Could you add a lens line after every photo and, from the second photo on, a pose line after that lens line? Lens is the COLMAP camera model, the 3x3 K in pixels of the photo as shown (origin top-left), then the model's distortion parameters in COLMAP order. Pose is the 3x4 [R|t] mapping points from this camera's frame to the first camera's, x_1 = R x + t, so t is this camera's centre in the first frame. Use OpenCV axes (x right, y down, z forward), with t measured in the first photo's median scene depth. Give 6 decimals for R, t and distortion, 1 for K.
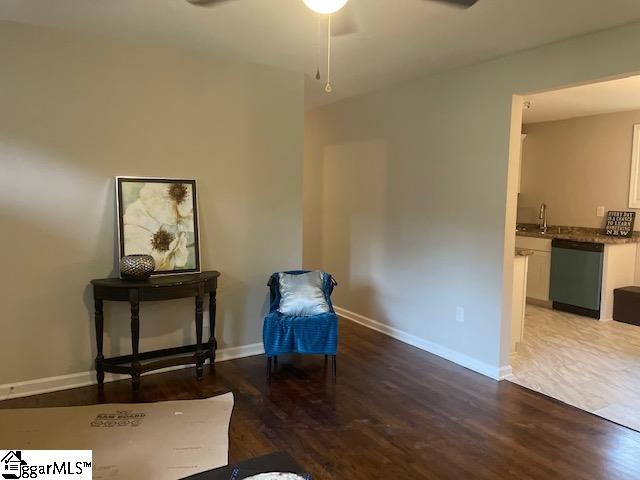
lens RADIAL K [[479.3, 0, 325.9], [0, 479.3, 237.8], [0, 0, 1]] dist [0.000983, -0.001251]
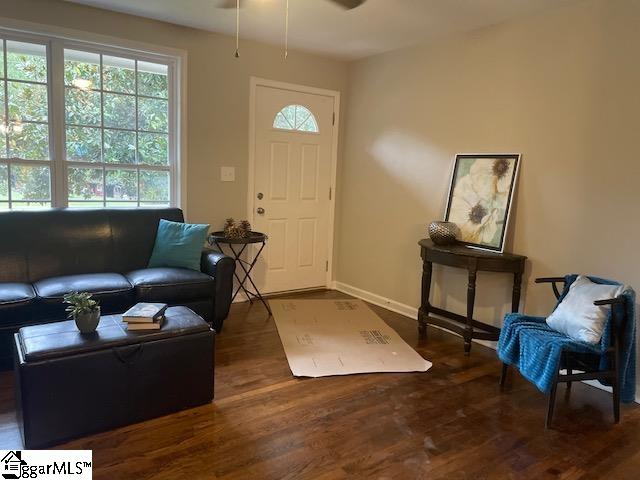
lens RADIAL K [[479.3, 0, 325.9], [0, 479.3, 237.8], [0, 0, 1]] dist [0.000983, -0.001251]
pose [[0.038575, 0.112815, -0.992867, 0.679440], [-0.138553, 0.984613, 0.106494, -0.008622], [0.989603, 0.133457, 0.053612, 0.620924]]
